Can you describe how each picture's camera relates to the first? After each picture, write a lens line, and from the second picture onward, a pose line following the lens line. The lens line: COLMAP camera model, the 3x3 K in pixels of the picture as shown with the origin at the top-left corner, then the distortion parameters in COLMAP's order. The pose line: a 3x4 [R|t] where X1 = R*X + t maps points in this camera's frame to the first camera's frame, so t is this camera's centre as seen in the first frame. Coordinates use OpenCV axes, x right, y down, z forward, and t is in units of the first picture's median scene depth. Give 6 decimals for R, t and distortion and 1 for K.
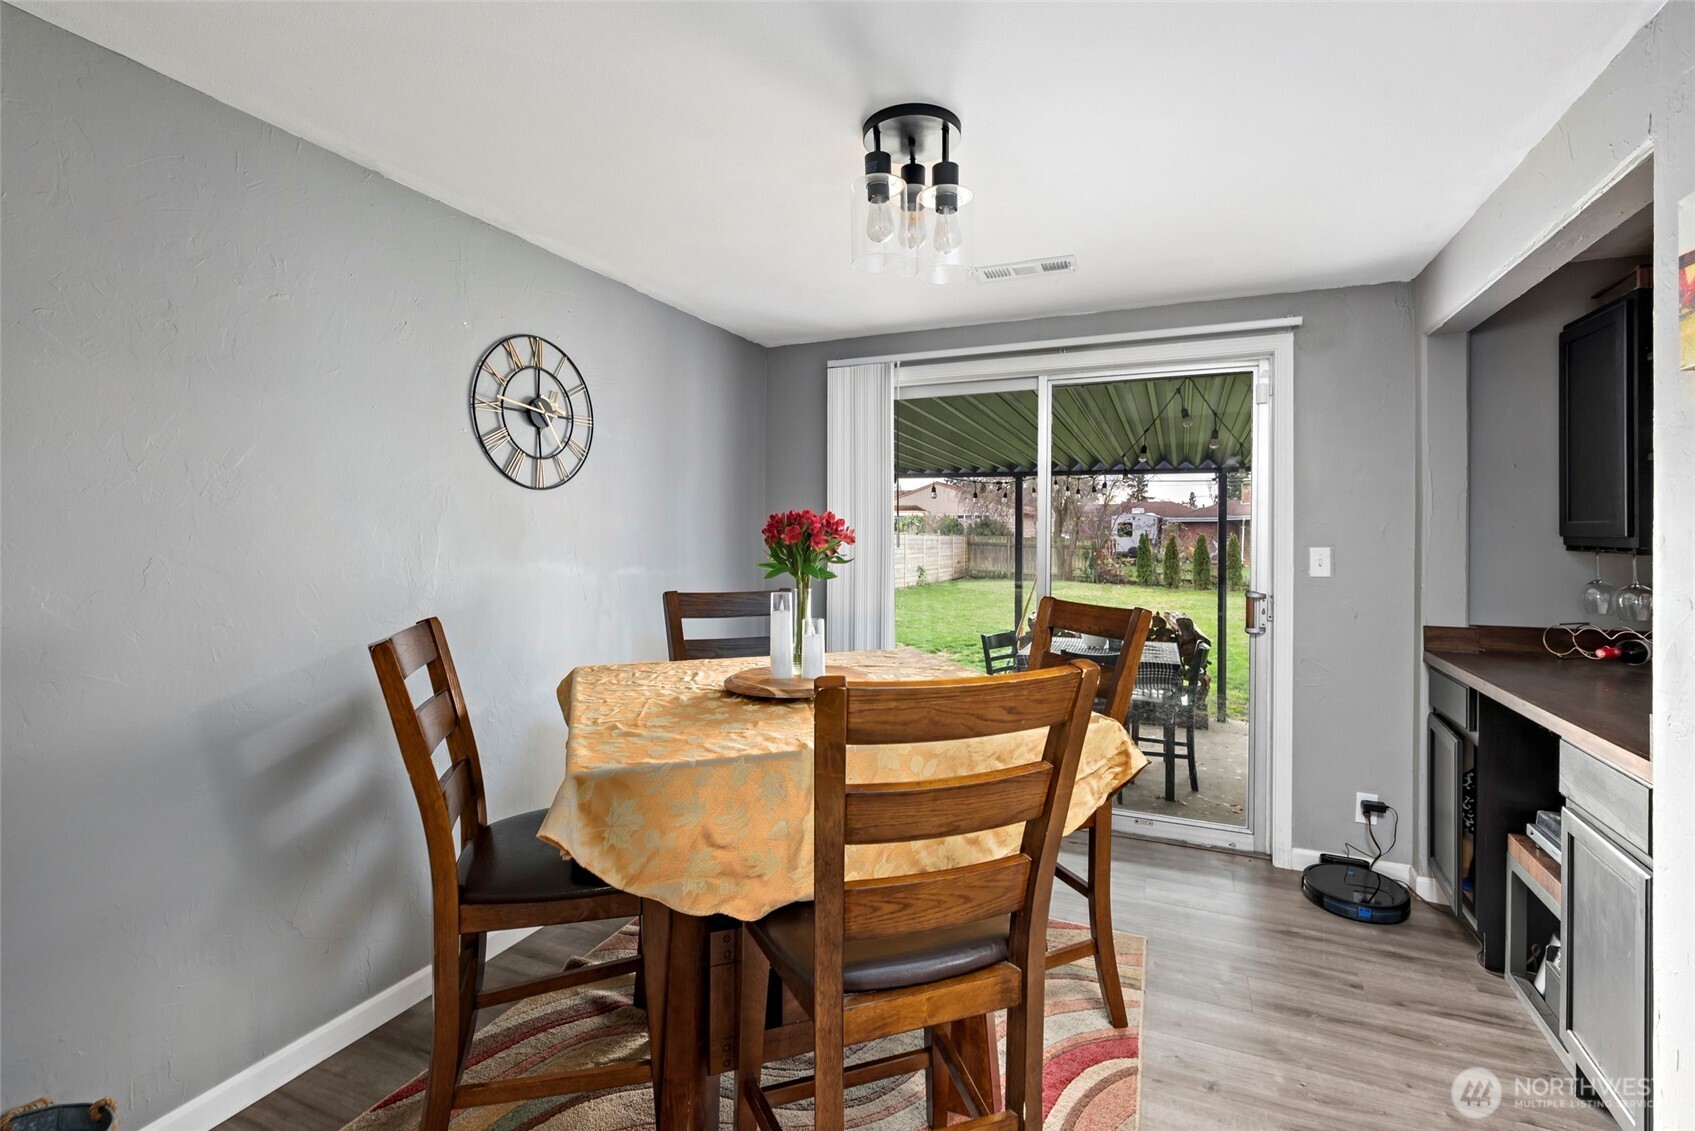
lens RADIAL K [[773.8, 0, 848.1], [0, 773.8, 552.7], [0, 0, 1]] dist [0.001165, 0.000491]
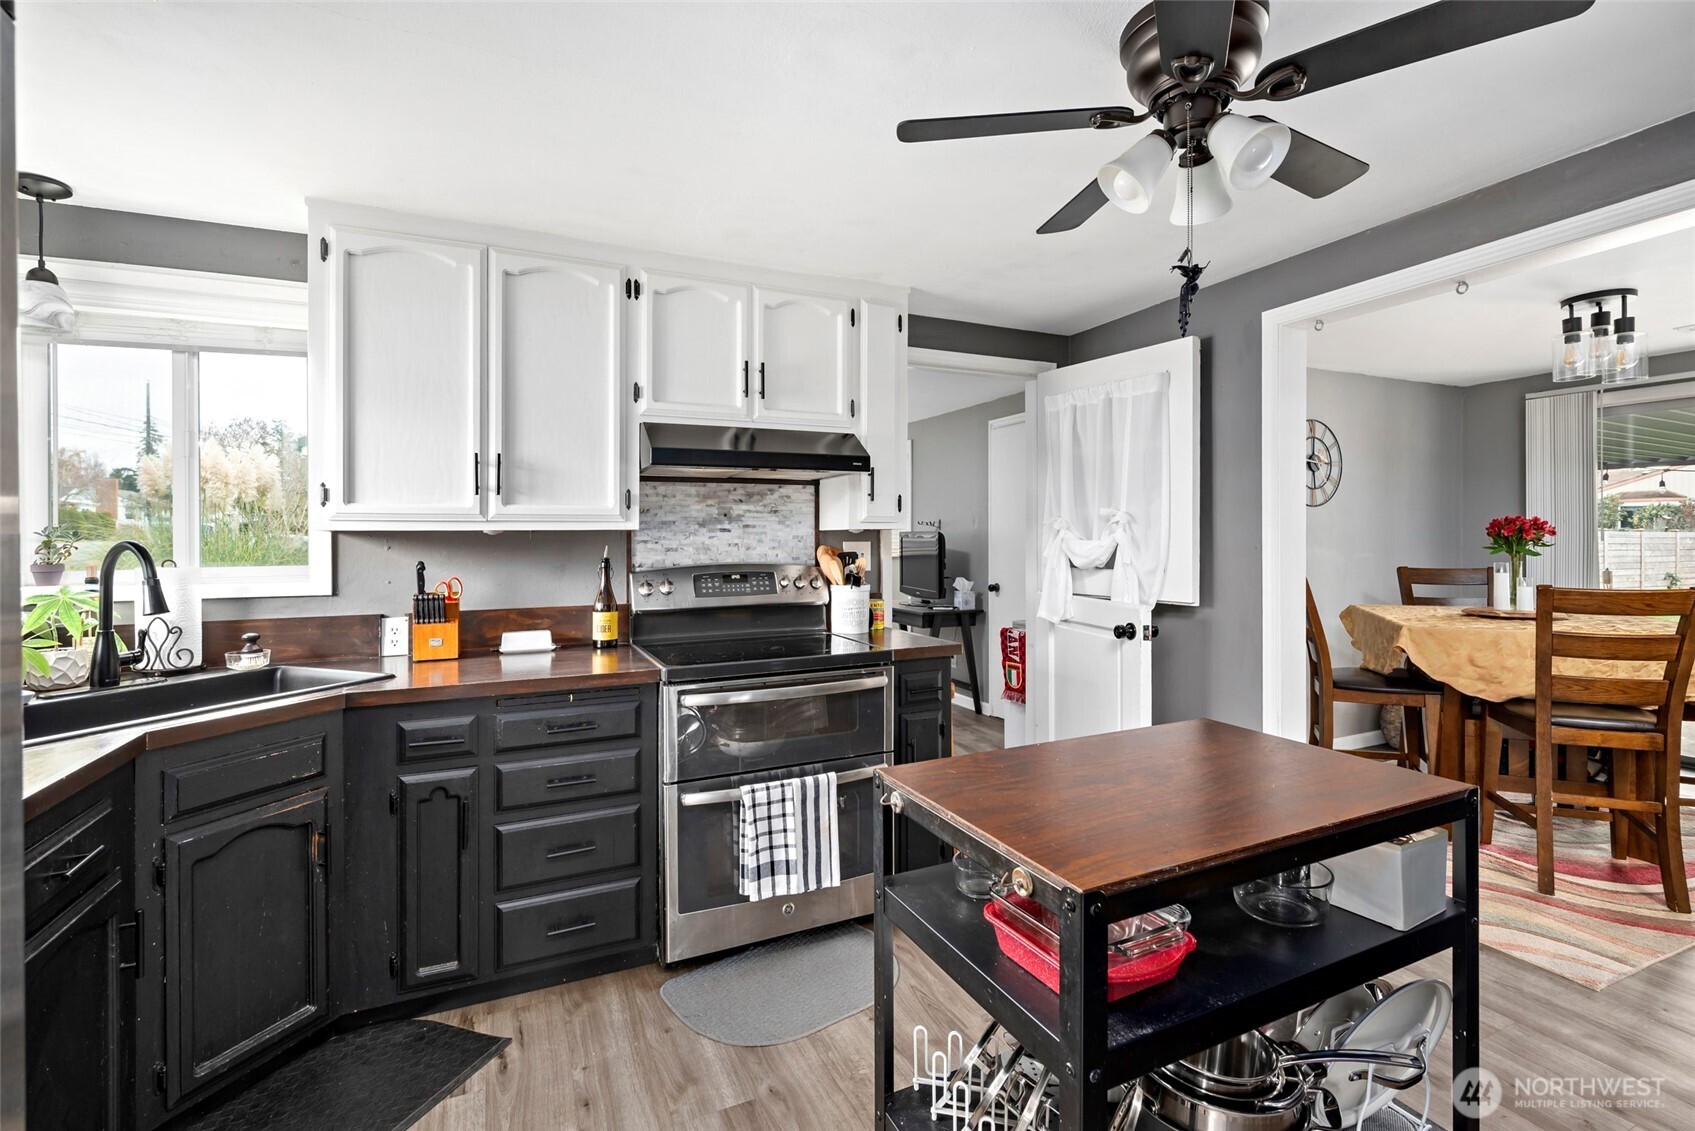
lens RADIAL K [[773.8, 0, 868.3], [0, 773.8, 537.8], [0, 0, 1]] dist [0.001165, 0.000491]
pose [[0.756099, -0.003657, -0.654447, -0.020616], [-0.009082, 0.999829, -0.016079, 0.037609], [0.654395, 0.018100, 0.755937, -1.370456]]
